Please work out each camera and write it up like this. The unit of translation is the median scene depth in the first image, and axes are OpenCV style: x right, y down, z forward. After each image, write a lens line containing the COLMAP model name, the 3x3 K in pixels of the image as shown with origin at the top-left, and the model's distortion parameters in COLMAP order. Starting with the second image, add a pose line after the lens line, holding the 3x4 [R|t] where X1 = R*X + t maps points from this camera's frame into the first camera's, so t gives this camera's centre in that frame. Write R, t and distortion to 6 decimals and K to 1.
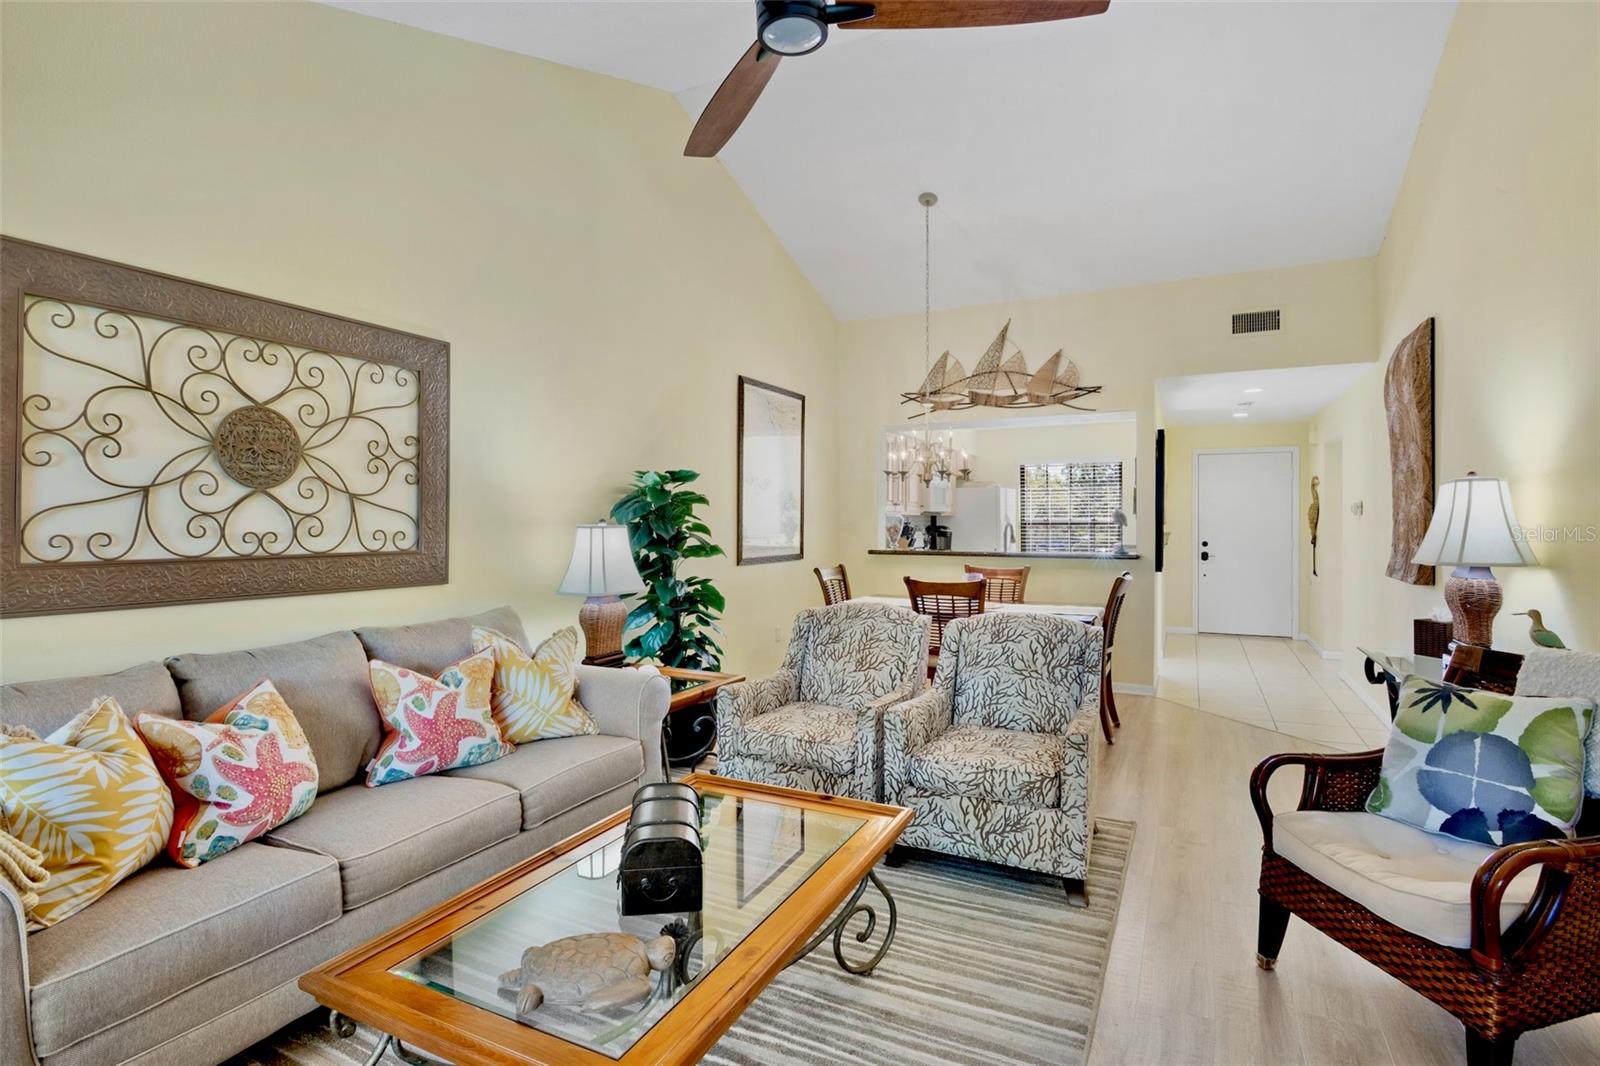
lens RADIAL K [[789.0, 0, 789.6], [0, 789.0, 524.2], [0, 0, 1]] dist [-0.021546, 0.000742]
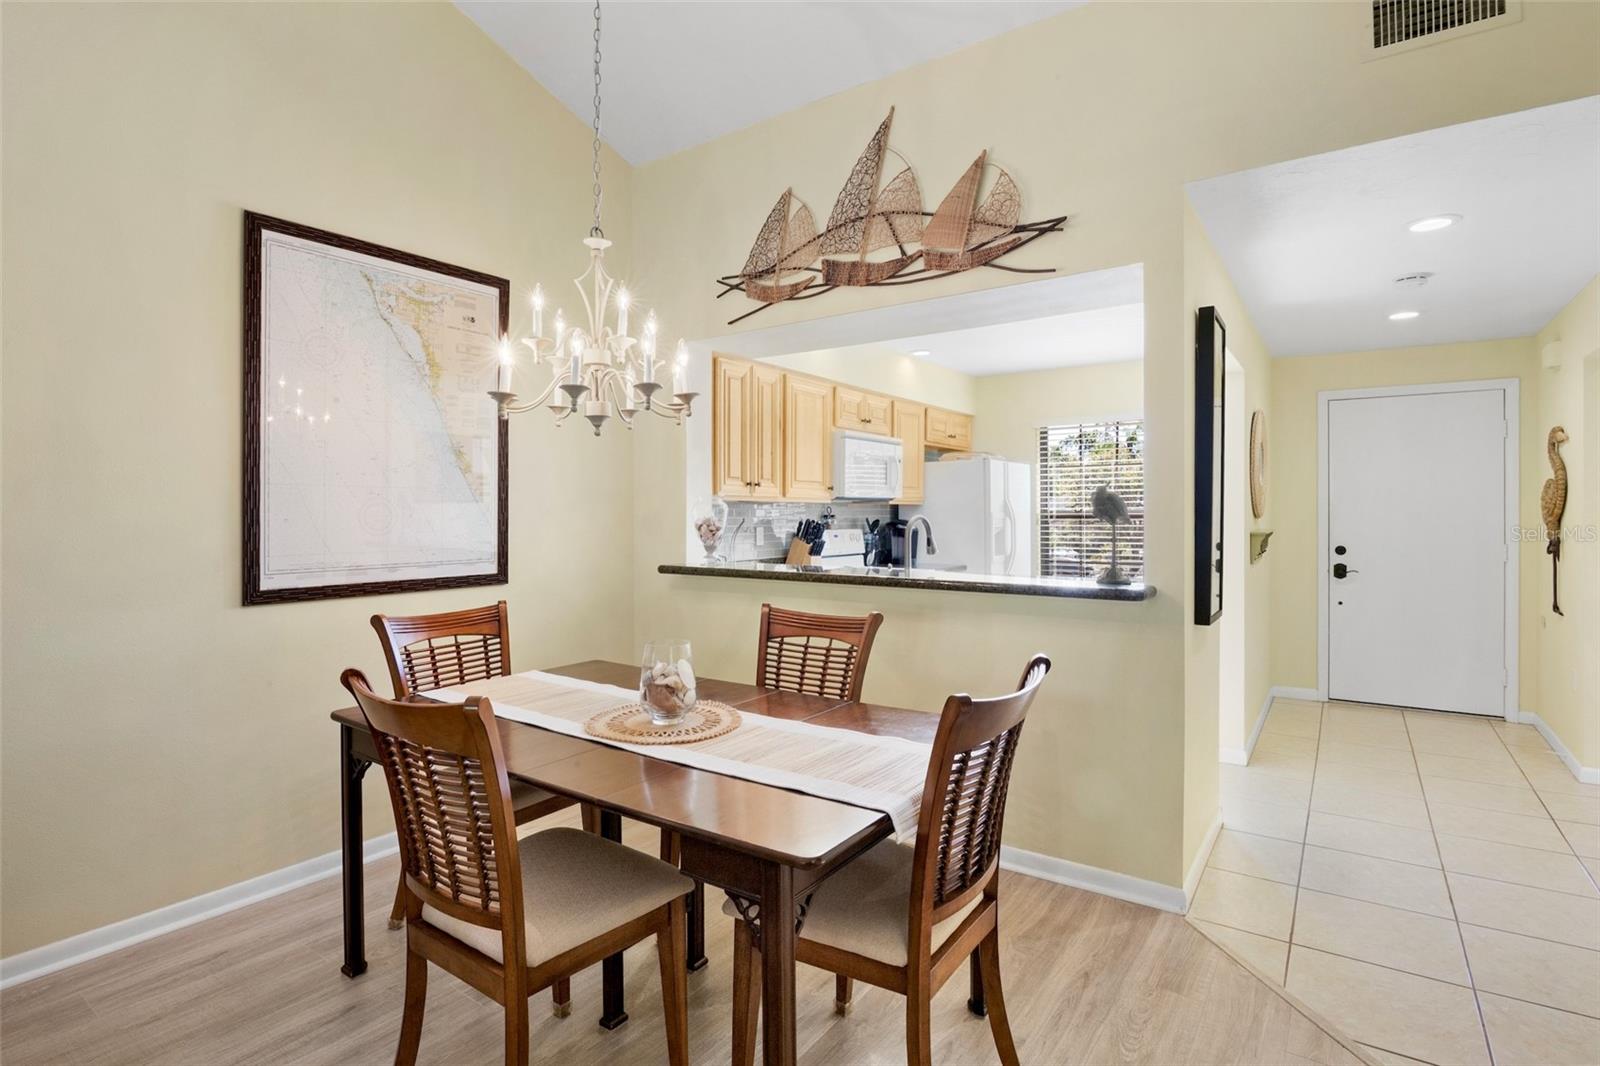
lens RADIAL K [[789.0, 0, 795.9], [0, 789.0, 516.6], [0, 0, 1]] dist [-0.021546, 0.000742]
pose [[0.989556, -0.001519, -0.144142, 0.494546], [0.001568, 0.999999, 0.000227, -0.003027], [0.144142, -0.000451, 0.989557, 0.849517]]
